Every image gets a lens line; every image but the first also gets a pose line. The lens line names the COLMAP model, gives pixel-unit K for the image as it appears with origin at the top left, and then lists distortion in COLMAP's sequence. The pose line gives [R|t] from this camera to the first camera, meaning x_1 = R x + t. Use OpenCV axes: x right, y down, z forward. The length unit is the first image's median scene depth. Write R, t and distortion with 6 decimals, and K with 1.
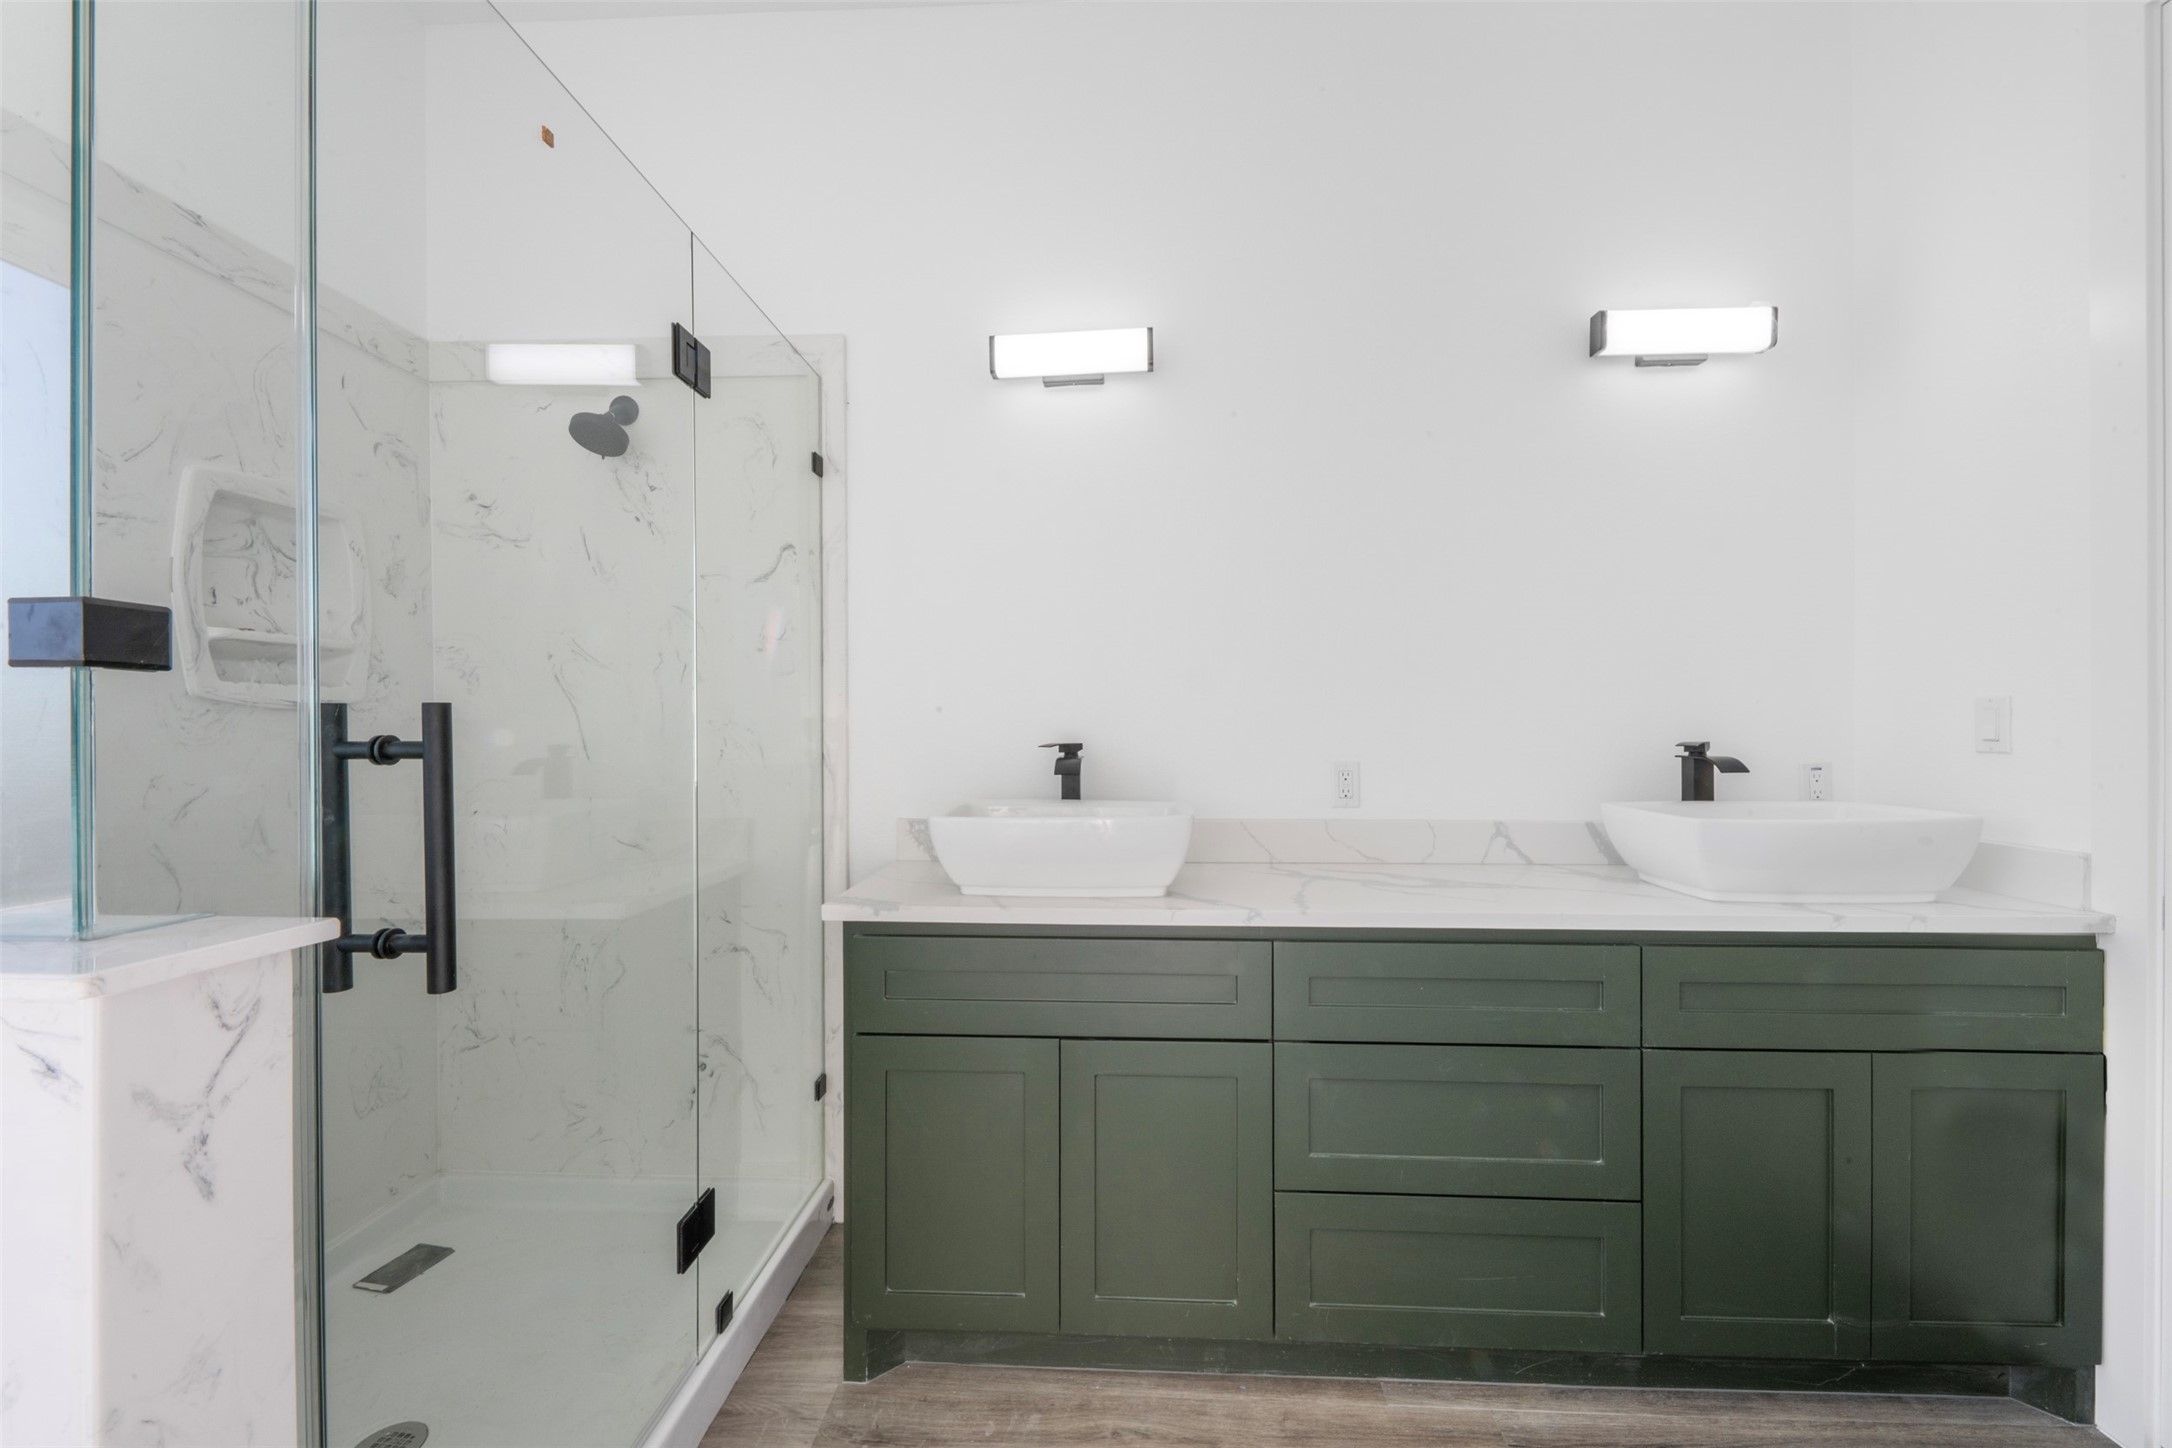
lens RADIAL K [[864.0, 0, 1085.9], [0, 864.0, 740.3], [0, 0, 1]] dist [0.001391, -0.000216]
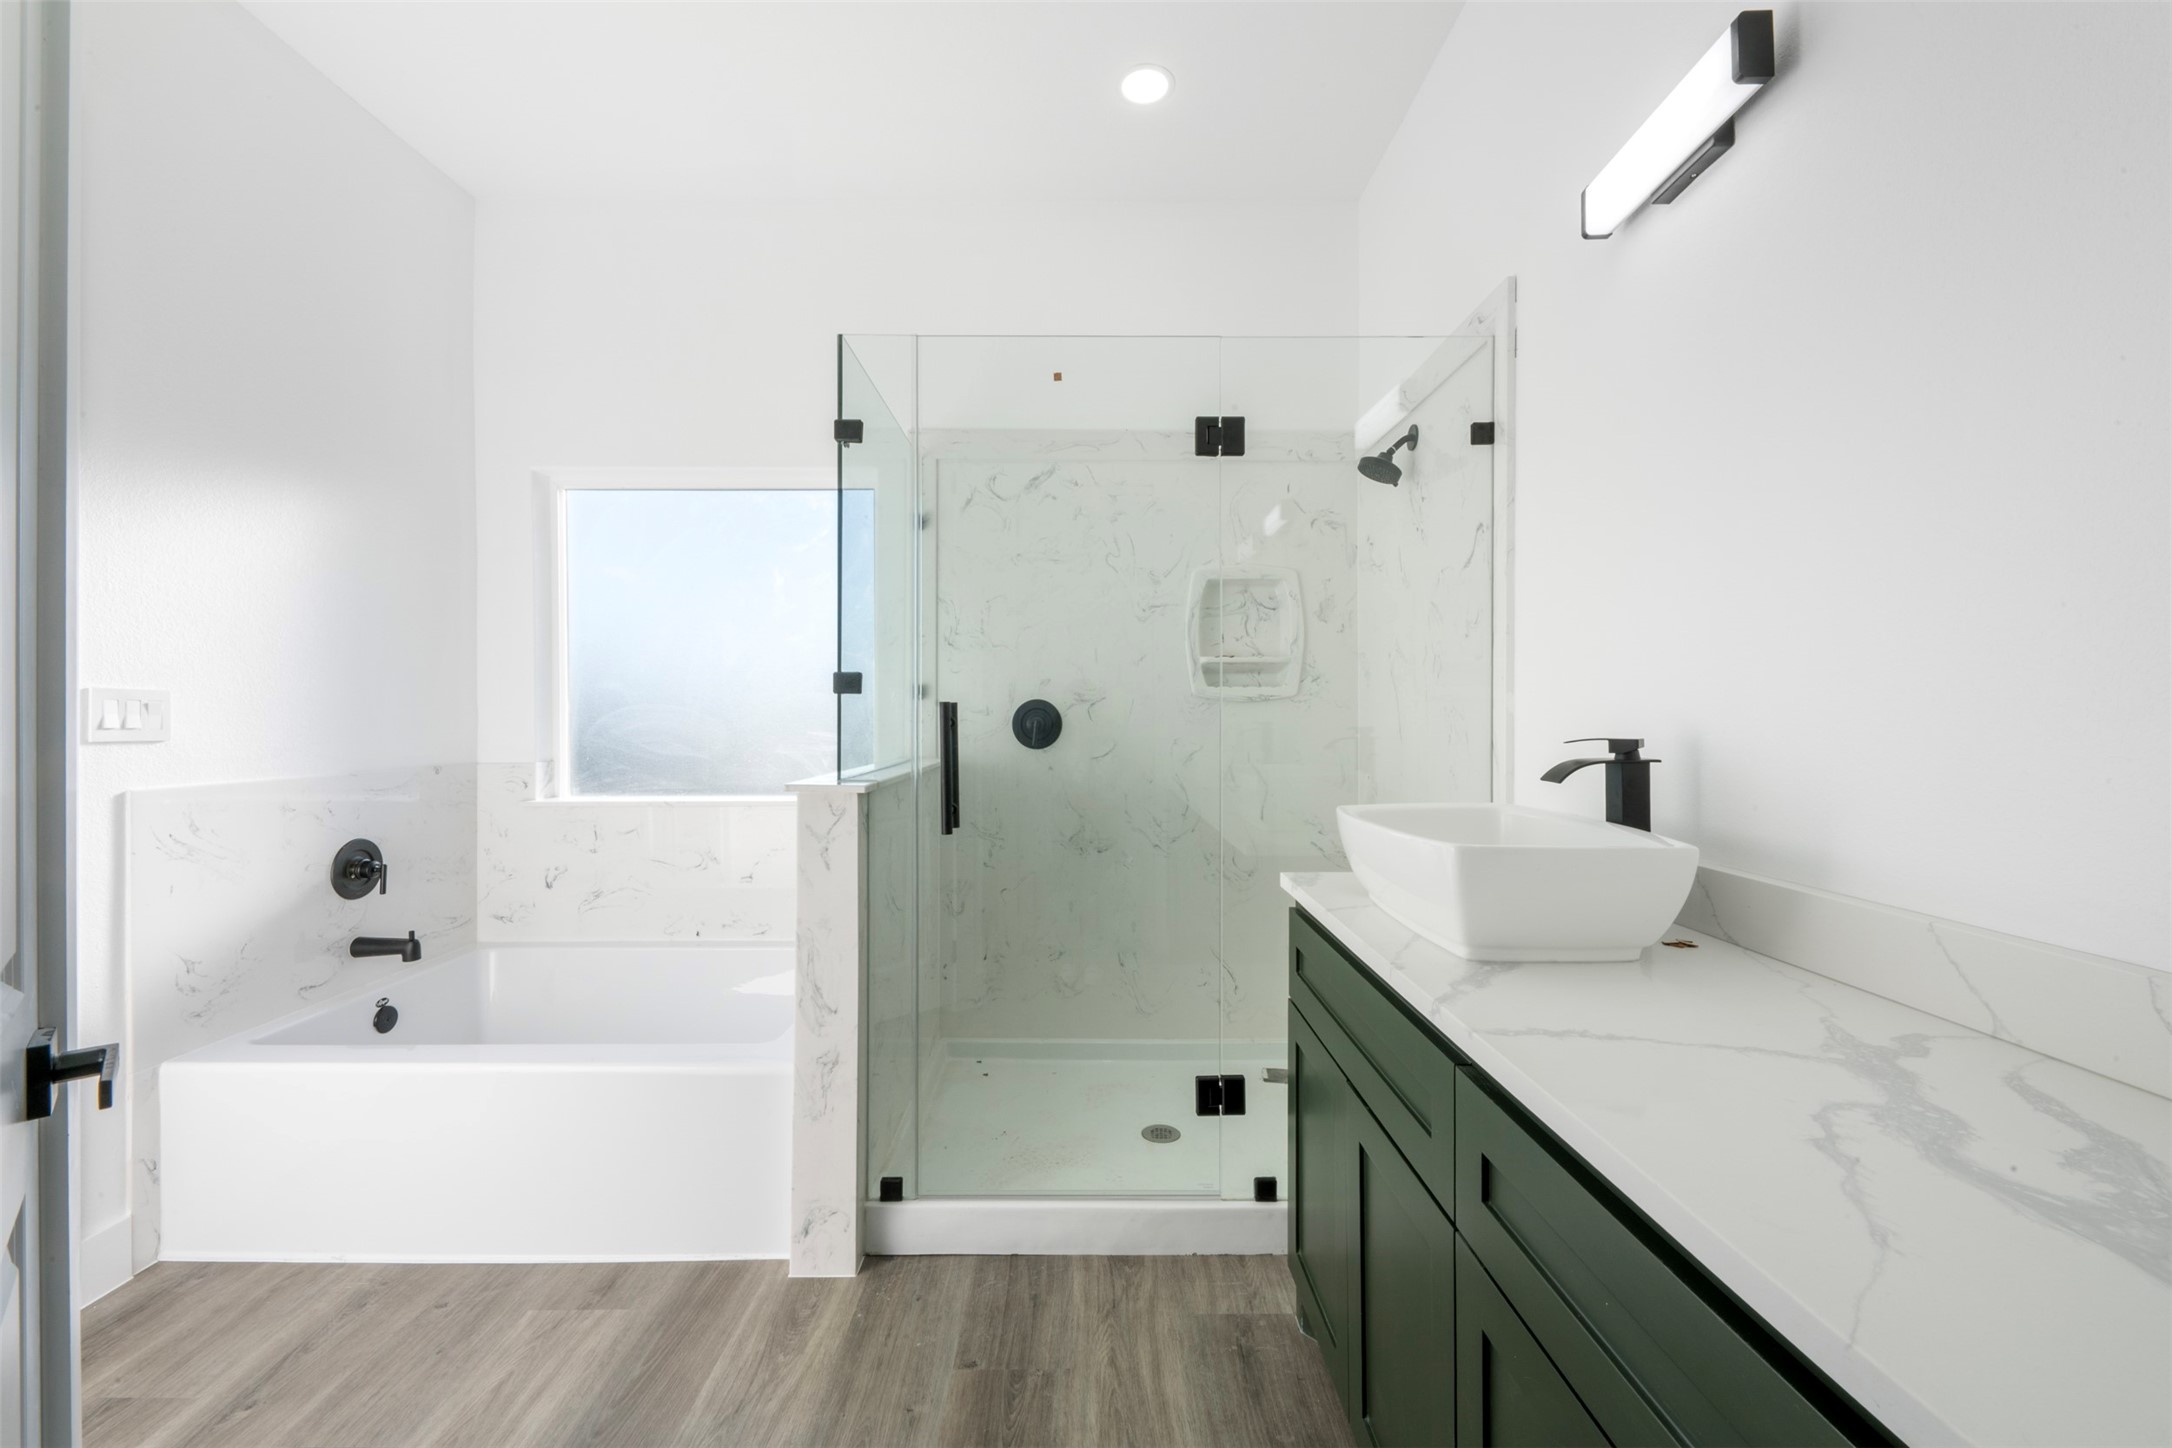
lens RADIAL K [[865.1, 0, 1086.0], [0, 865.1, 724.0], [0, 0, 1]] dist [0.001367, 0.000067]
pose [[0.046359, 0.013952, -0.998827, 0.774399], [-0.015428, 0.999793, 0.013250, -0.011562], [0.998806, 0.014796, 0.046565, 0.667600]]
